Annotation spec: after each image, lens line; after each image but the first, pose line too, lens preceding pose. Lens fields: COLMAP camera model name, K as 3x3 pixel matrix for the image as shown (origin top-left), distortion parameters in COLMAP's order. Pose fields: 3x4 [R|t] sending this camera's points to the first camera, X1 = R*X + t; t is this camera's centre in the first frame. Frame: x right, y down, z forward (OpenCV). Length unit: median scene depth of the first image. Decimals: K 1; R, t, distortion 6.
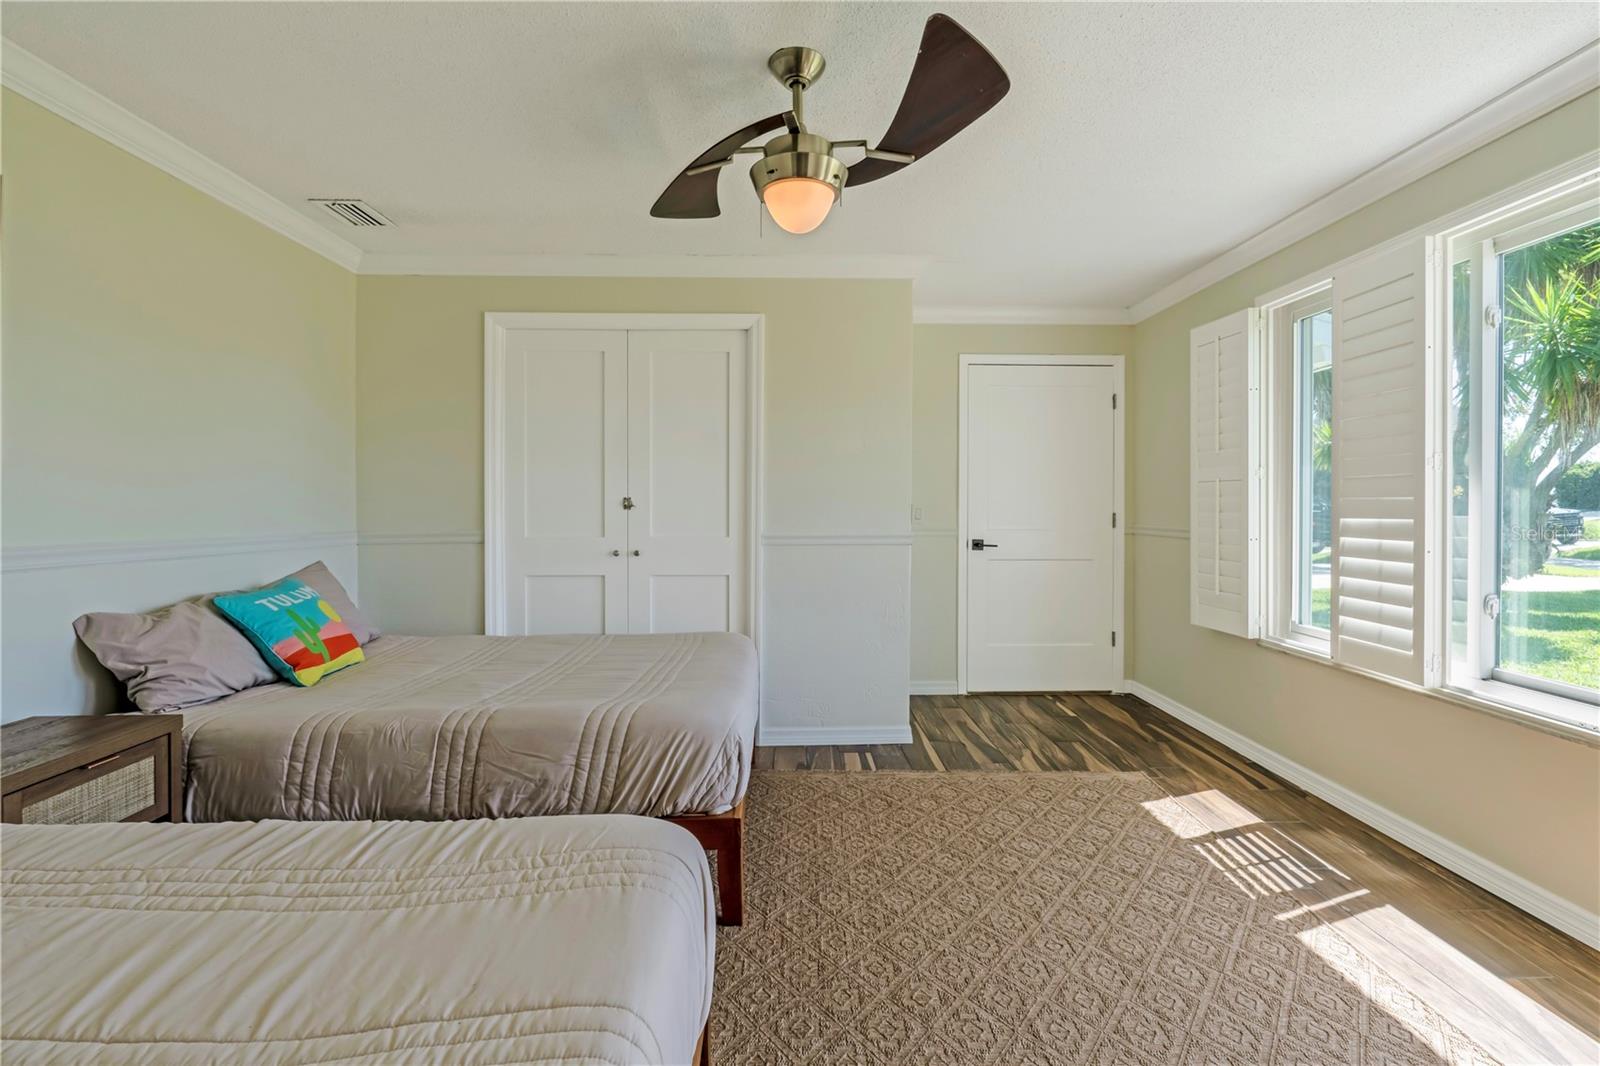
lens RADIAL K [[739.4, 0, 799.9], [0, 739.4, 529.5], [0, 0, 1]] dist [-0.004894, -0.000248]
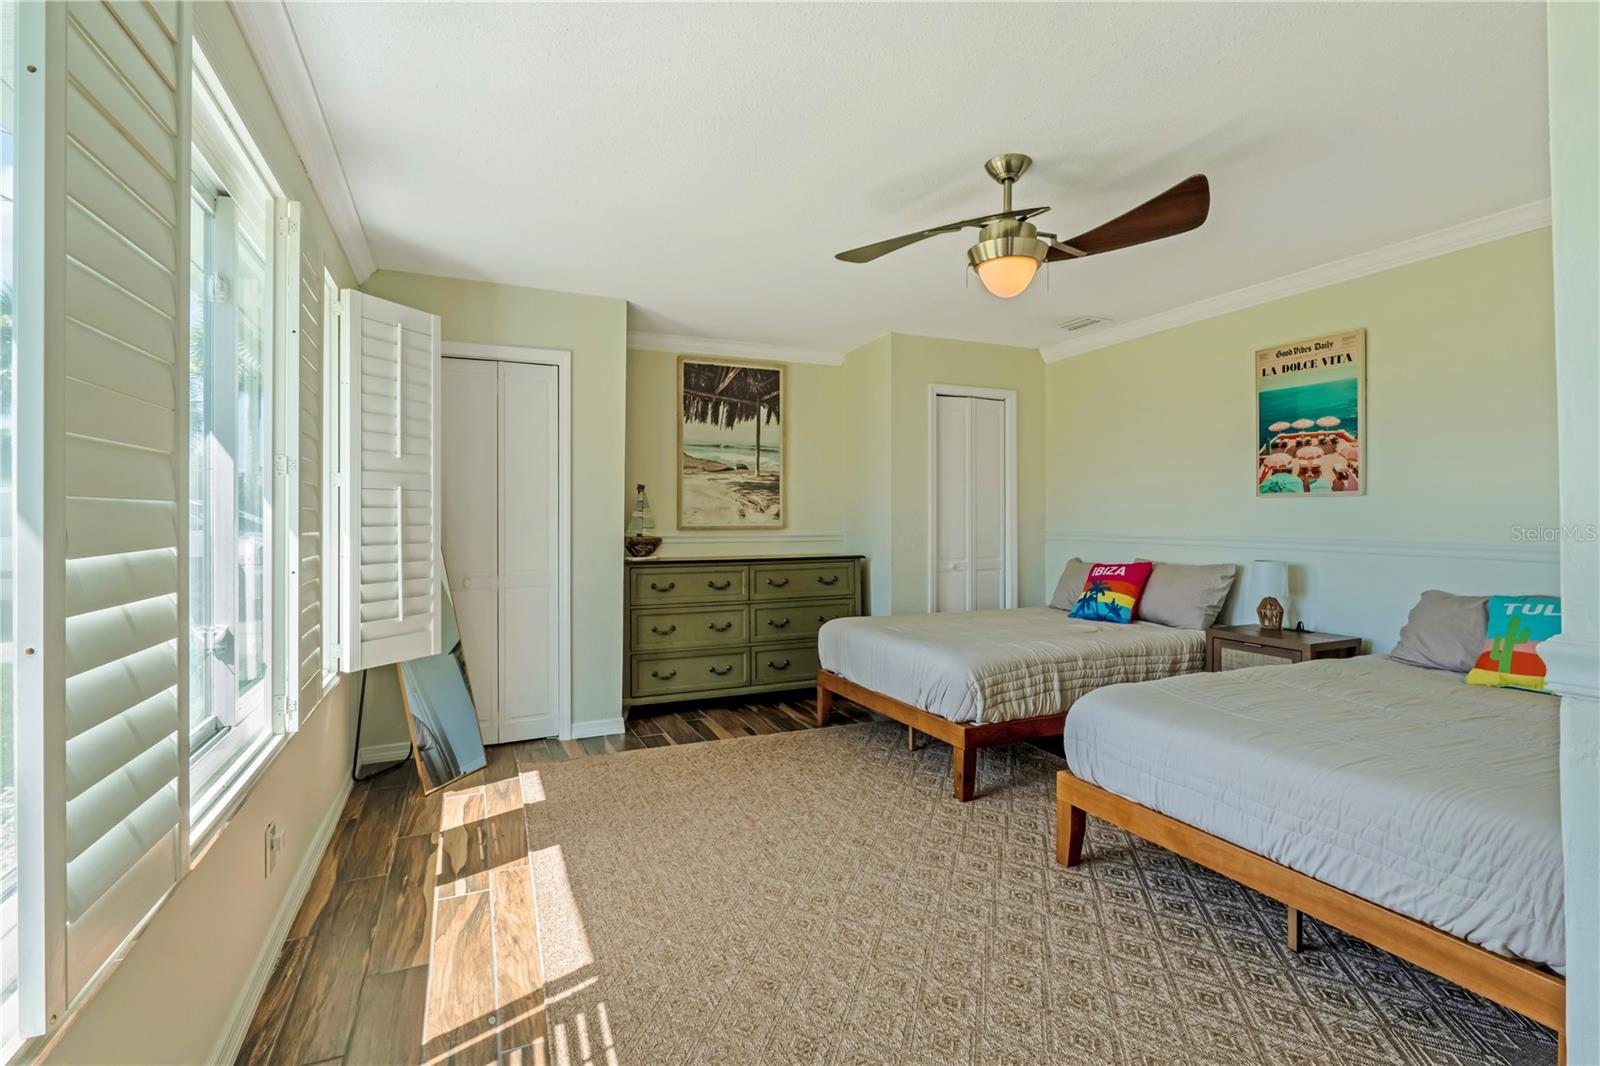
lens RADIAL K [[739.4, 0, 799.5], [0, 739.4, 525.3], [0, 0, 1]] dist [-0.004894, -0.000248]
pose [[-0.918838, -0.001180, -0.394633, 0.749982], [-0.004563, 0.999960, 0.007634, -0.028373], [0.394608, 0.008816, -0.918807, 1.855433]]
